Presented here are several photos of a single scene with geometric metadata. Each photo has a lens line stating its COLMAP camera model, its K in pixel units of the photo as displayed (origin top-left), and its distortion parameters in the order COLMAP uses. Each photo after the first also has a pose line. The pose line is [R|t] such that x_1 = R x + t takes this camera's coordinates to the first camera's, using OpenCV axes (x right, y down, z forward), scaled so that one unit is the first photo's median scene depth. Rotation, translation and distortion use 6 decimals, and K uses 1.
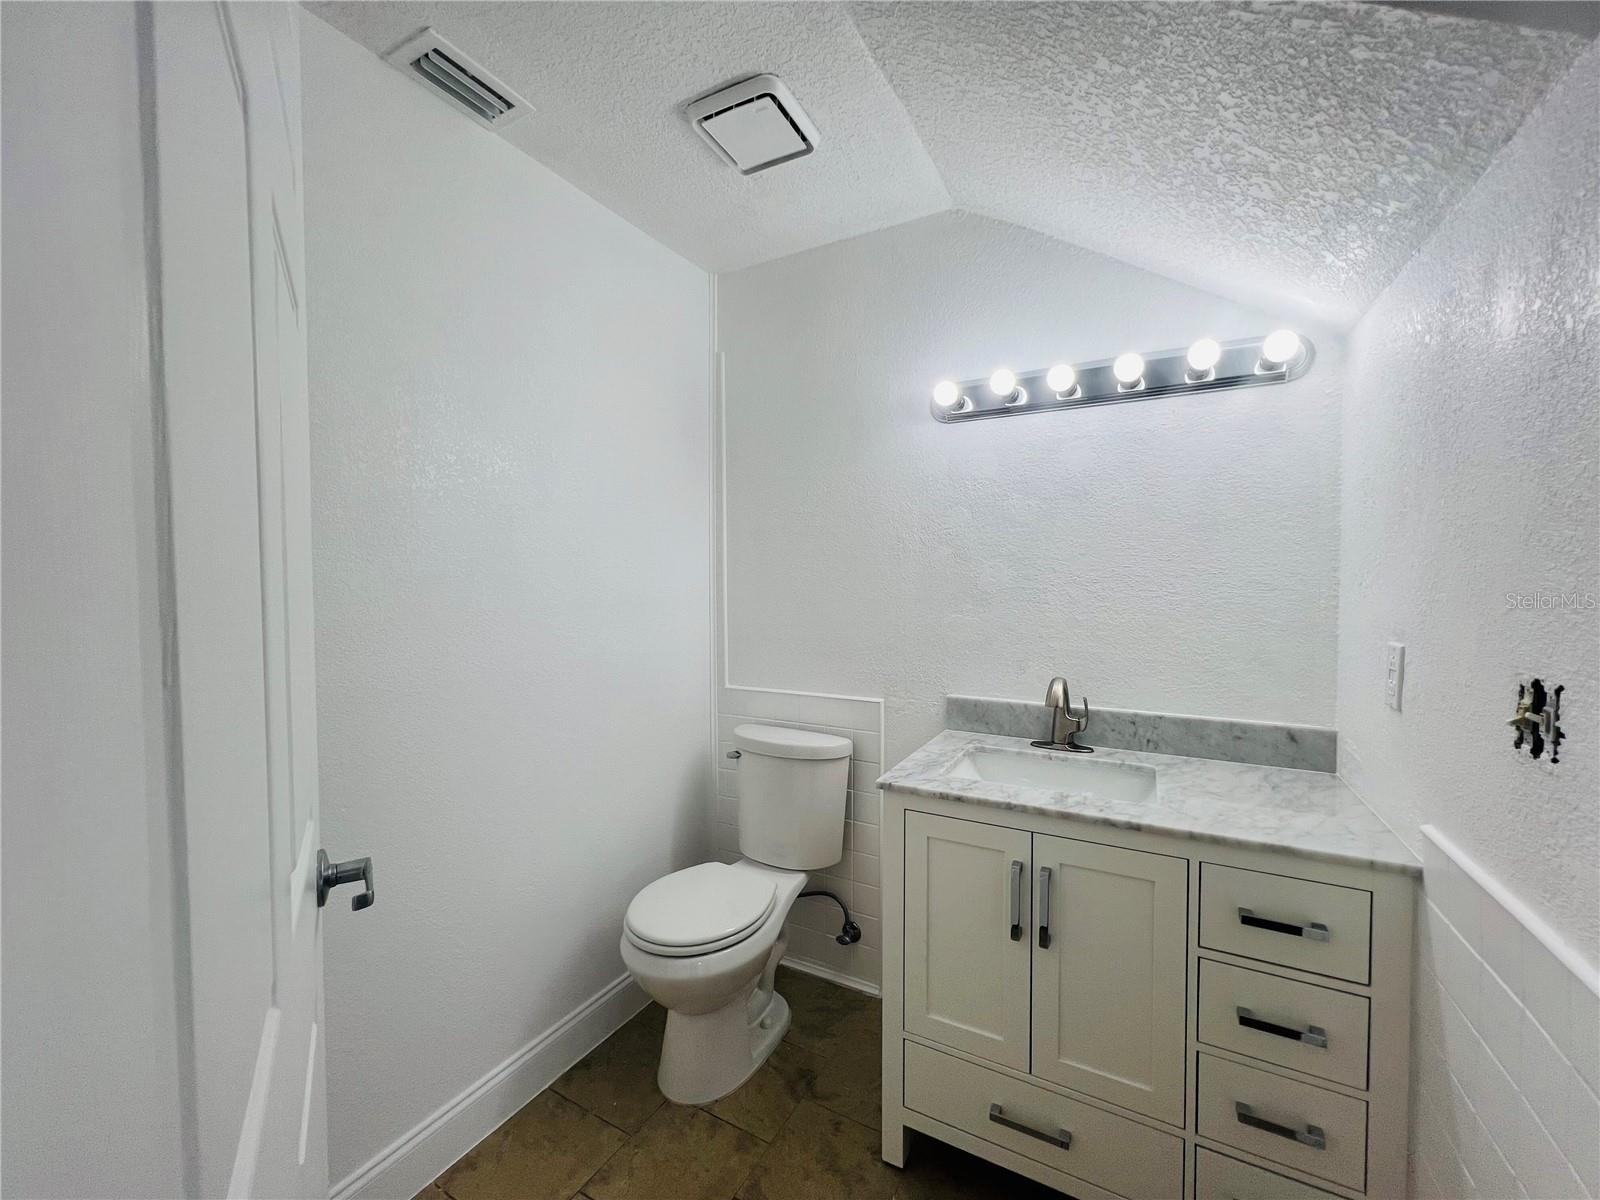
lens RADIAL K [[639.3, 0, 800.0], [0, 639.3, 600.0], [0, 0, 1]] dist [-0.001955, -0.000314]
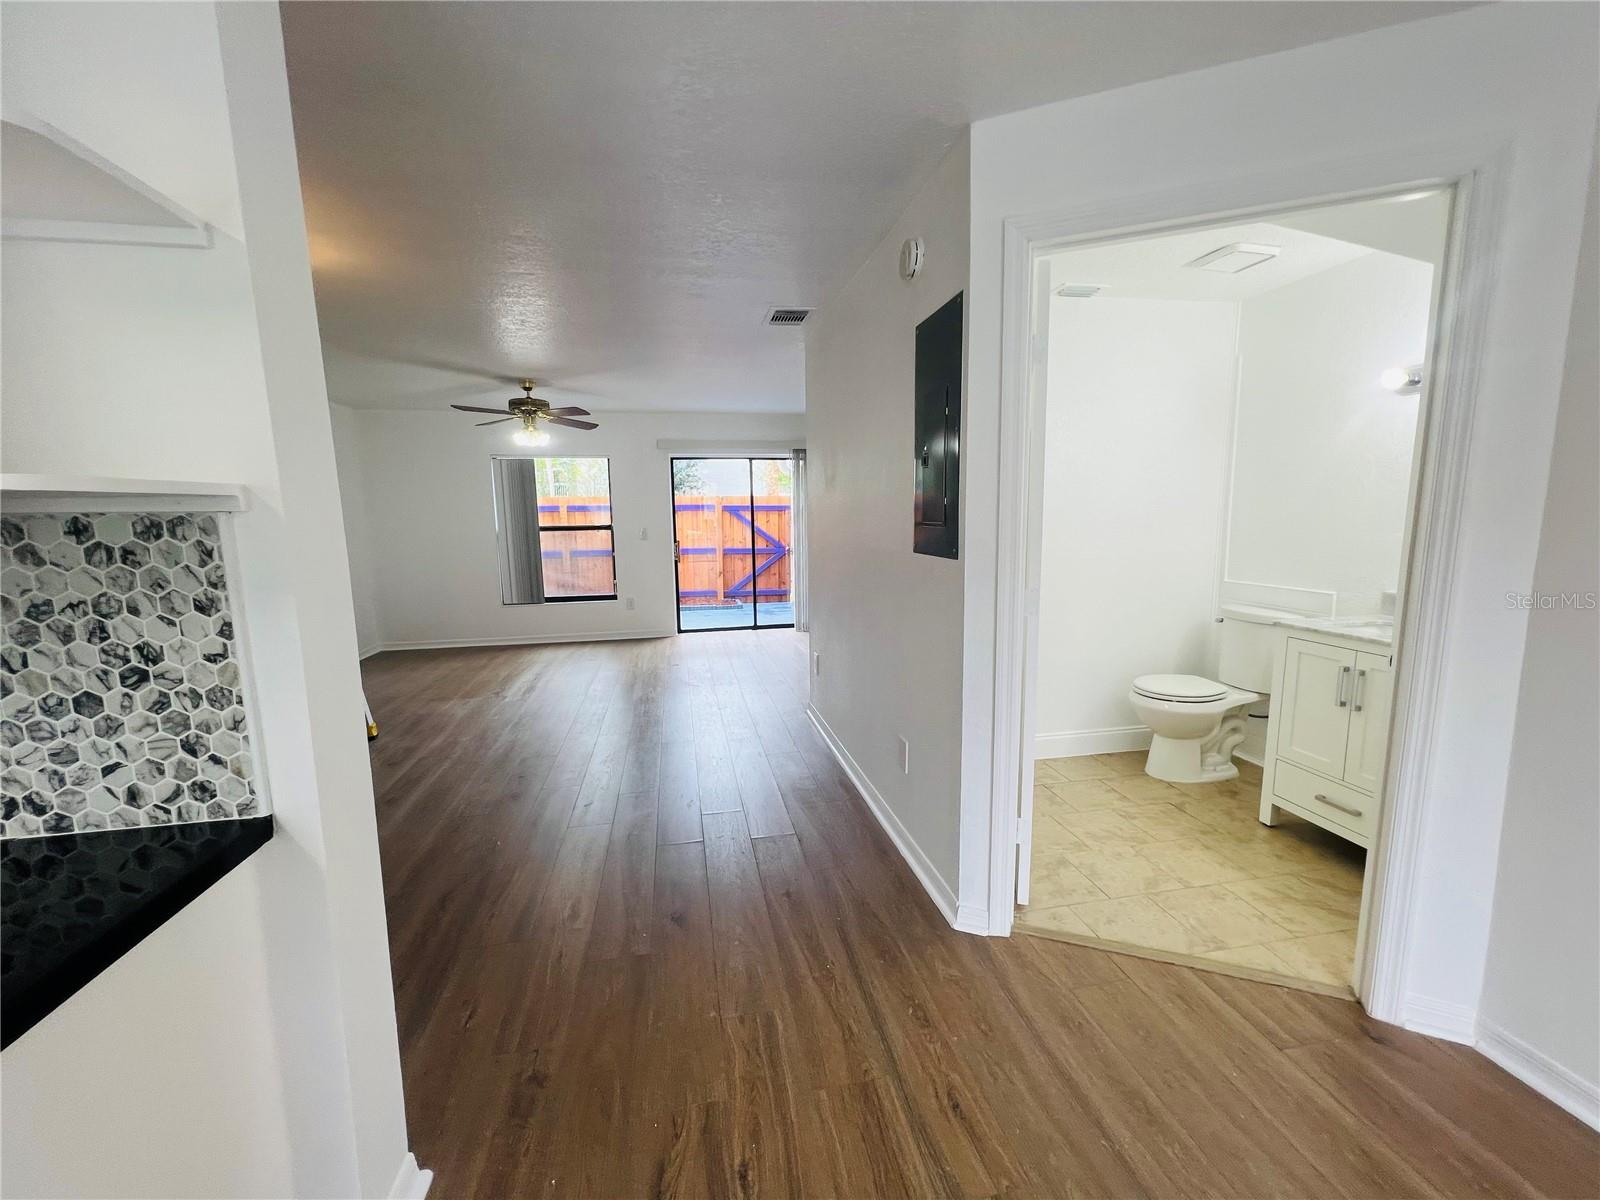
lens RADIAL K [[639.3, 0, 800.0], [0, 639.3, 600.0], [0, 0, 1]] dist [-0.001955, -0.000314]
pose [[0.644083, 0.098780, -0.758551, 0.625432], [-0.010457, 0.992672, 0.120388, 0.015023], [0.764884, -0.069608, 0.640396, -1.212109]]
